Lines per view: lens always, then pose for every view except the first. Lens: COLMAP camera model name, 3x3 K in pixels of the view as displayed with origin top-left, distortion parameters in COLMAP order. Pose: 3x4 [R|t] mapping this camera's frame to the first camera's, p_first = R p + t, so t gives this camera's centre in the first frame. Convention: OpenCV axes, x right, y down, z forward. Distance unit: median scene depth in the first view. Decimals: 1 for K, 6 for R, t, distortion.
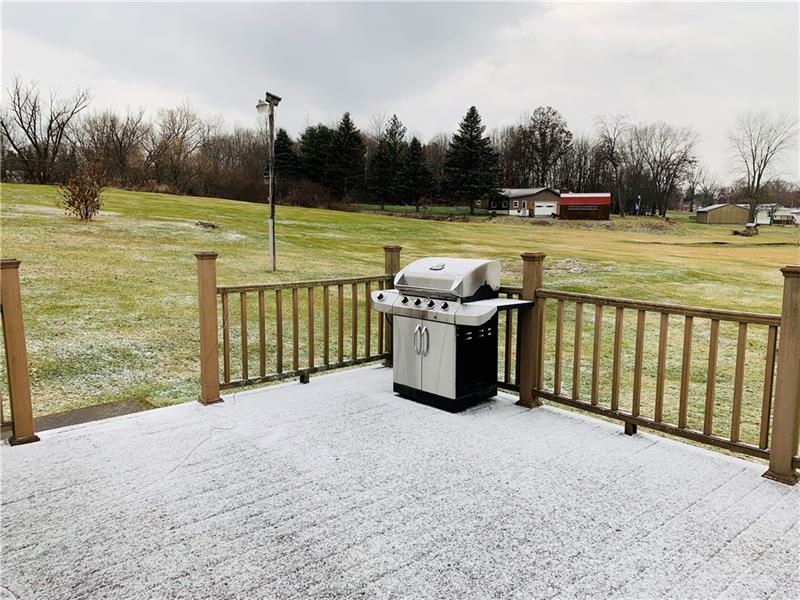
lens RADIAL K [[610.2, 0, 404.7], [0, 610.2, 299.4], [0, 0, 1]] dist [0.034017, -0.045401]
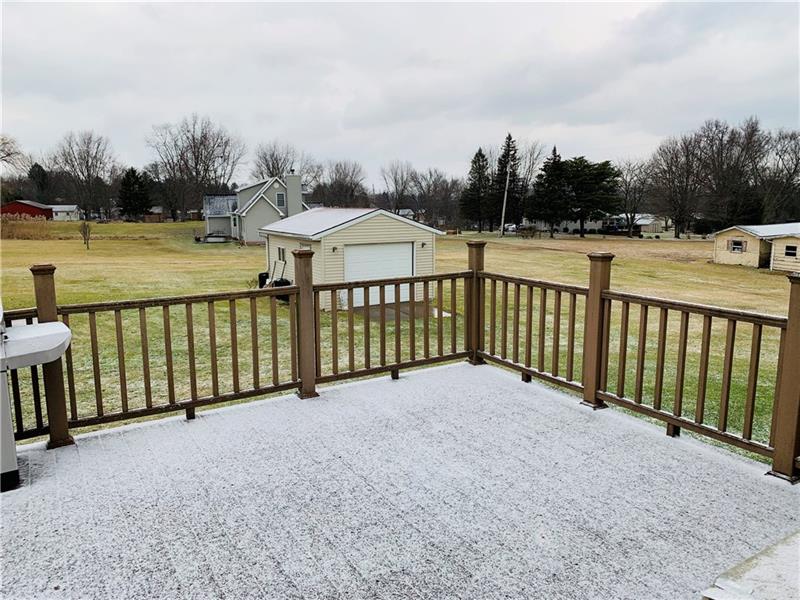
lens RADIAL K [[610.2, 0, 401.8], [0, 610.2, 302.5], [0, 0, 1]] dist [0.034017, -0.045401]
pose [[0.148961, -0.162930, 0.975328, -0.637309], [0.146790, 0.979048, 0.141132, -0.083539], [-0.977887, 0.122145, 0.169756, 0.454425]]
